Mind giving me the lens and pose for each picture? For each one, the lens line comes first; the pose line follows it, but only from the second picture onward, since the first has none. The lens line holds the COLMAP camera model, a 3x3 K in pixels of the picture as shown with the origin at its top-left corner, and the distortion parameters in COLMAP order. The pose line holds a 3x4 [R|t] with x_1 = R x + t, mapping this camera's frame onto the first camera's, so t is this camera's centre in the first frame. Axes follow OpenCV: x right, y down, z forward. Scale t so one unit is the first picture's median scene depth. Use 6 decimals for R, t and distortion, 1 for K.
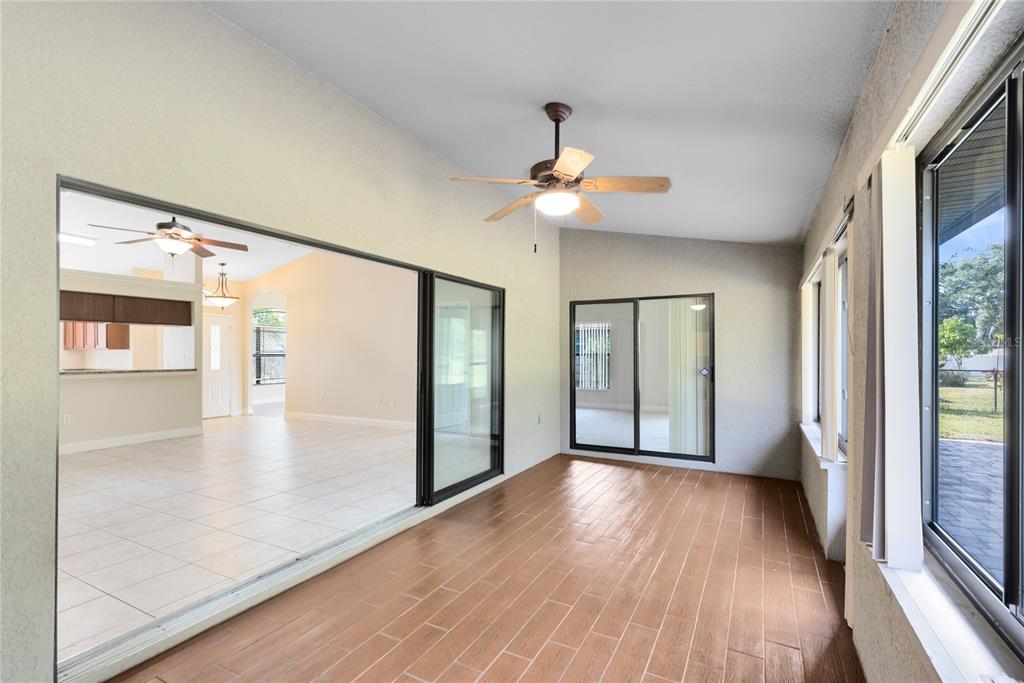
lens RADIAL K [[463.8, 0, 513.0], [0, 463.8, 350.8], [0, 0, 1]] dist [0.003682, 0.000128]
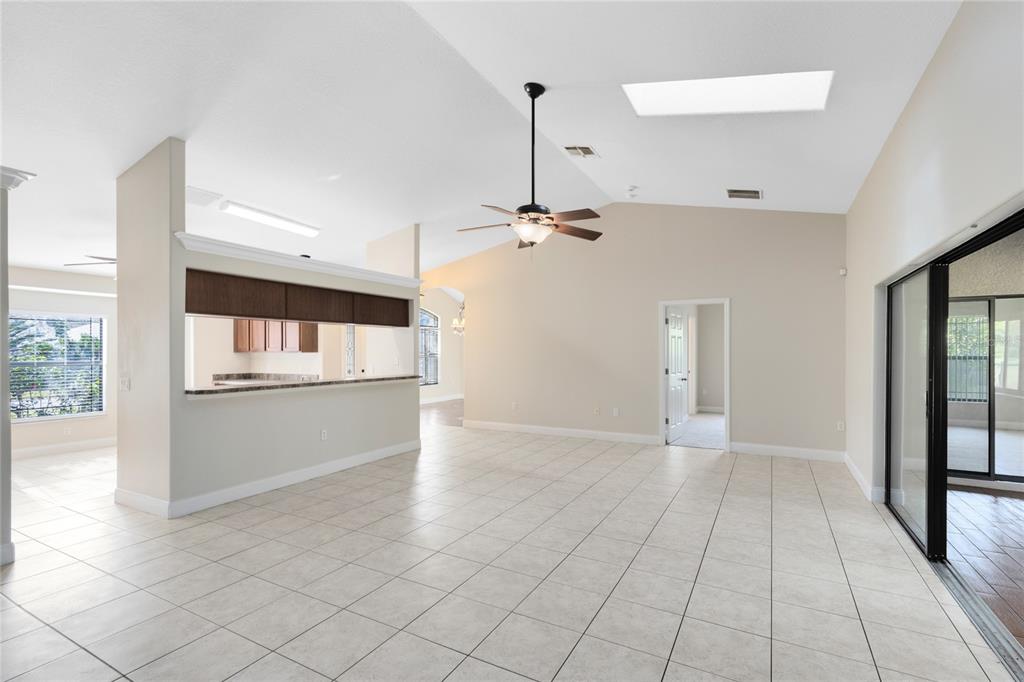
lens RADIAL K [[463.8, 0, 513.0], [0, 463.8, 350.3], [0, 0, 1]] dist [0.003682, 0.000128]
pose [[0.999999, -0.000089, 0.001648, -0.496050], [0.000062, 0.999866, 0.016397, -0.022994], [-0.001649, -0.016397, 0.999864, 0.118216]]
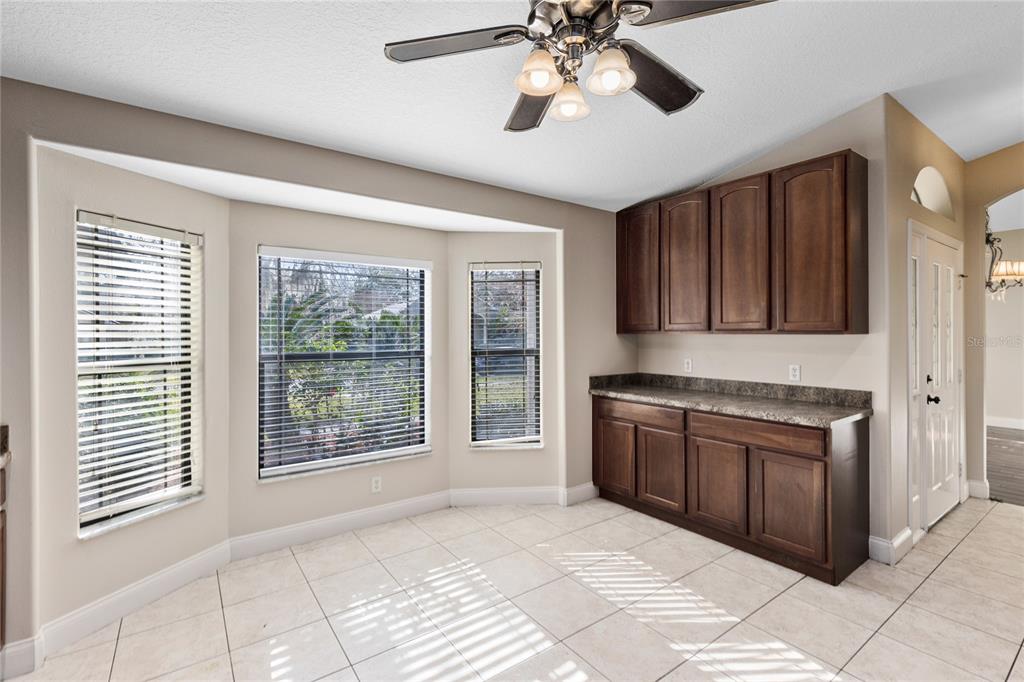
lens RADIAL K [[463.8, 0, 513.0], [0, 463.8, 350.3], [0, 0, 1]] dist [0.003682, 0.000128]
pose [[0.897798, 0.007440, -0.440345, -0.995017], [0.009090, 0.999331, 0.035418, -0.003819], [0.440314, -0.035801, 0.897130, 0.628267]]
